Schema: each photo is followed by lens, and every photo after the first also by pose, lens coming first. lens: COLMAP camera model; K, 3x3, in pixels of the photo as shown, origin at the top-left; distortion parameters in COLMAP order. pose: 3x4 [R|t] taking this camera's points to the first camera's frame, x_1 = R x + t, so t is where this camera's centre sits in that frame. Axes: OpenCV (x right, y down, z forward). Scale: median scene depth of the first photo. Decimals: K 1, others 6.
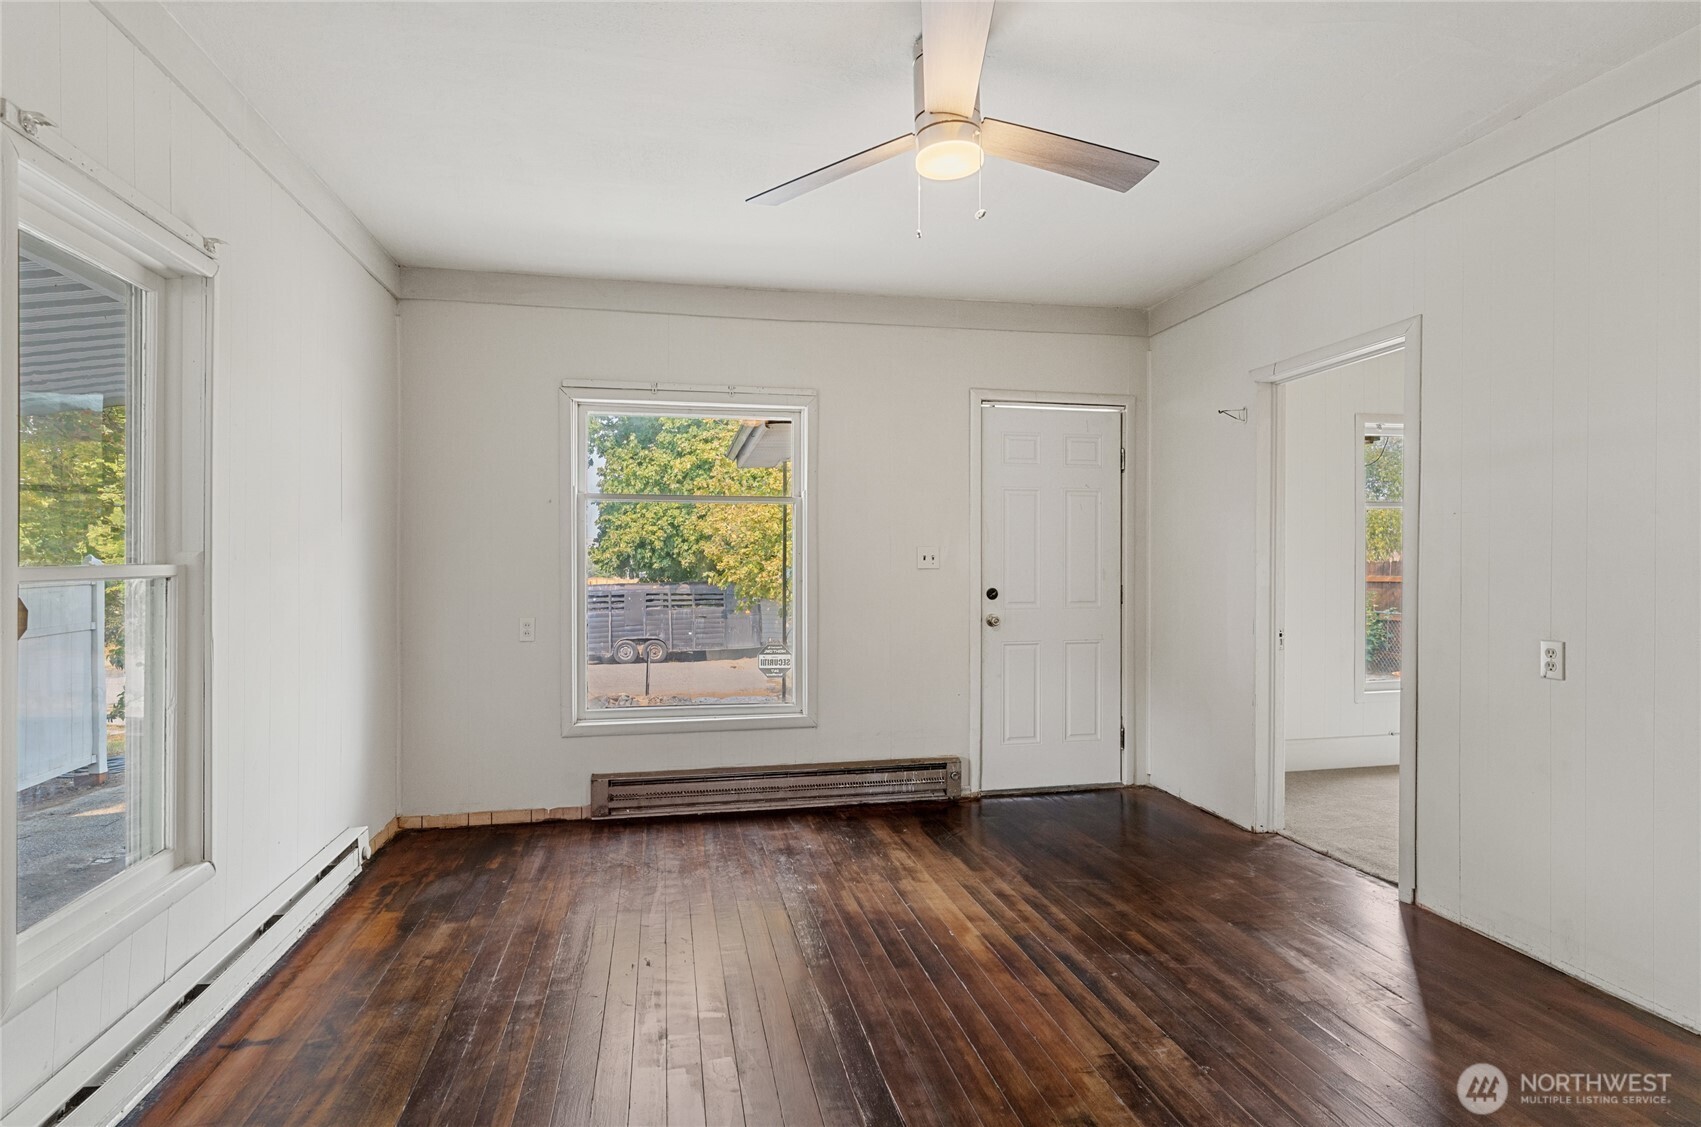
lens RADIAL K [[868.3, 0, 843.2], [0, 868.3, 560.7], [0, 0, 1]] dist [-0.022194, 0.008451]
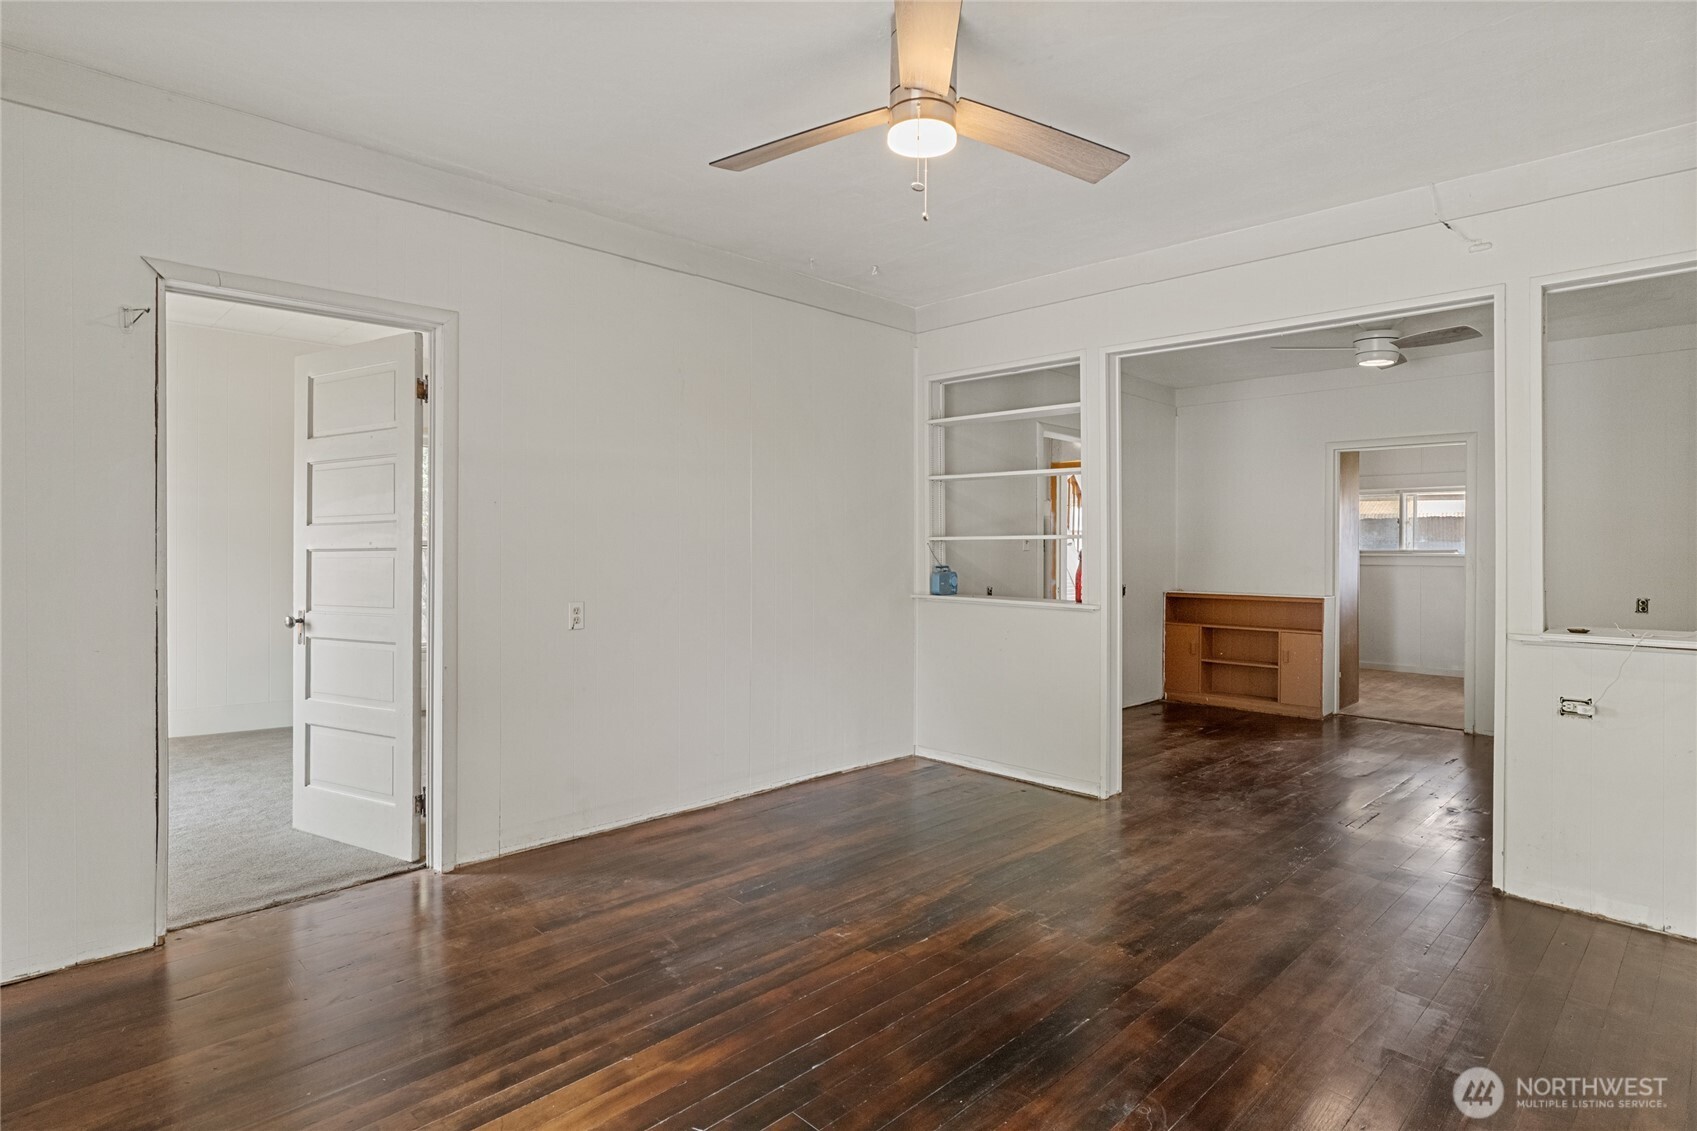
lens RADIAL K [[866.3, 0, 843.0], [0, 866.3, 550.7], [0, 0, 1]] dist [-0.022194, 0.008451]
pose [[-0.535387, -0.007825, 0.844571, -0.539999], [-0.001994, 0.999966, 0.008001, -0.000118], [-0.844604, 0.002600, -0.535384, 1.306337]]
